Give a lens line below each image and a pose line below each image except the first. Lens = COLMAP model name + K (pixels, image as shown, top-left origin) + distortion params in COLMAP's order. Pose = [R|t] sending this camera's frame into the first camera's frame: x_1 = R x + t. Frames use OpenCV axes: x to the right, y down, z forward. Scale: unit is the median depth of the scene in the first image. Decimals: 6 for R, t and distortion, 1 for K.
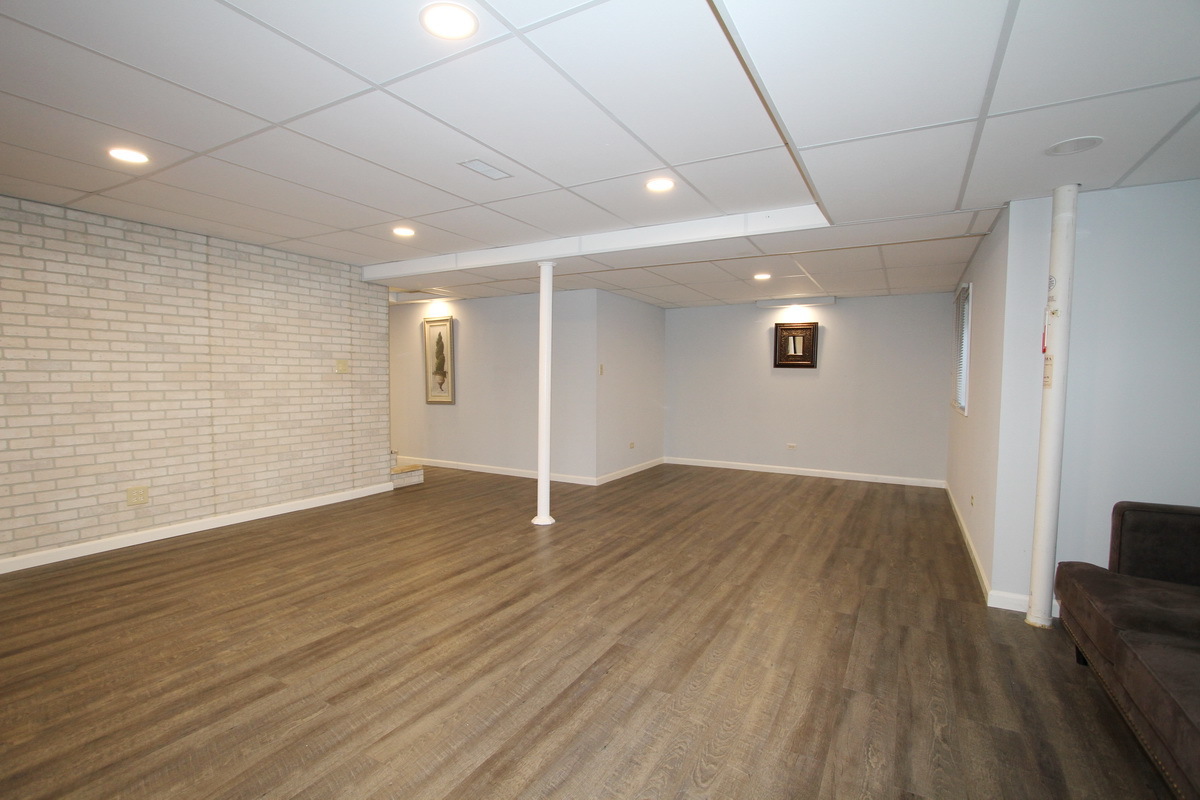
lens RADIAL K [[561.3, 0, 593.2], [0, 561.3, 408.1], [0, 0, 1]] dist [-0.018673, 0.000091]
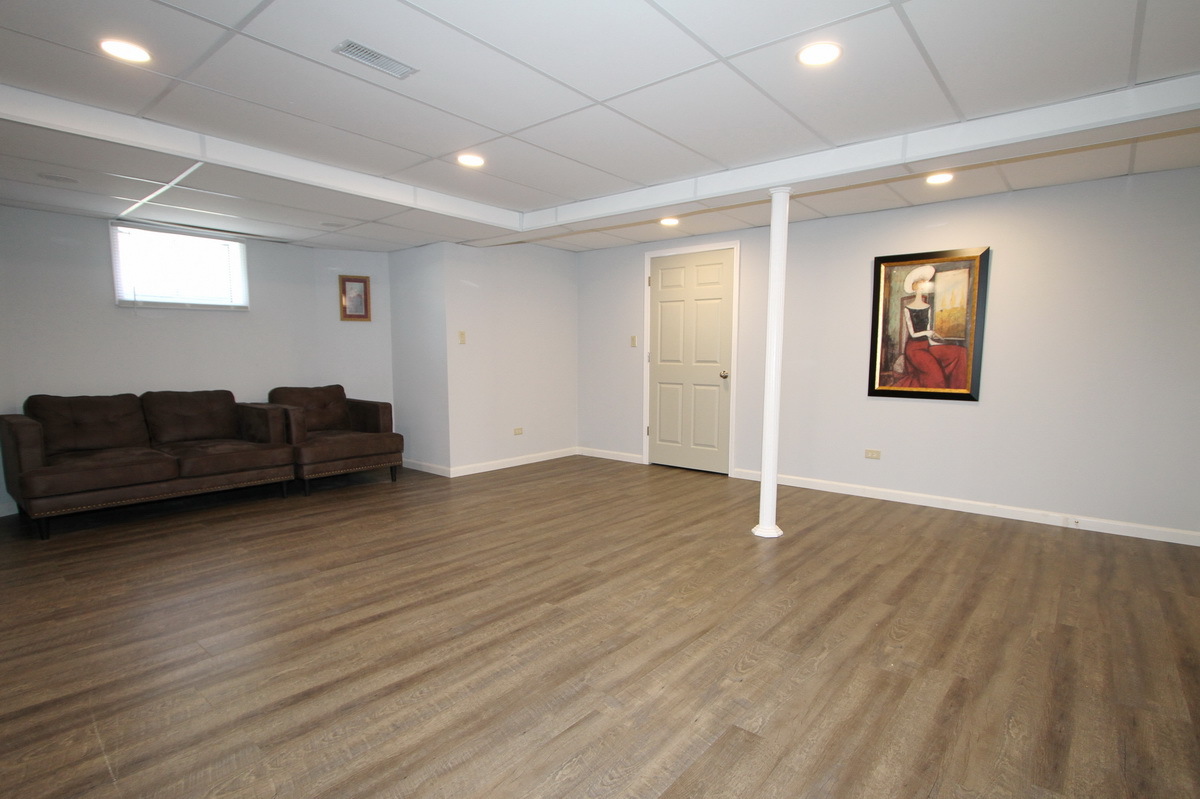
lens RADIAL K [[561.3, 0, 593.2], [0, 561.3, 407.6], [0, 0, 1]] dist [-0.018673, 0.000091]
pose [[-0.982451, -0.032023, 0.183751, -0.668952], [-0.004806, 0.989171, 0.146686, -0.075431], [-0.186459, 0.143229, -0.971966, 1.873284]]
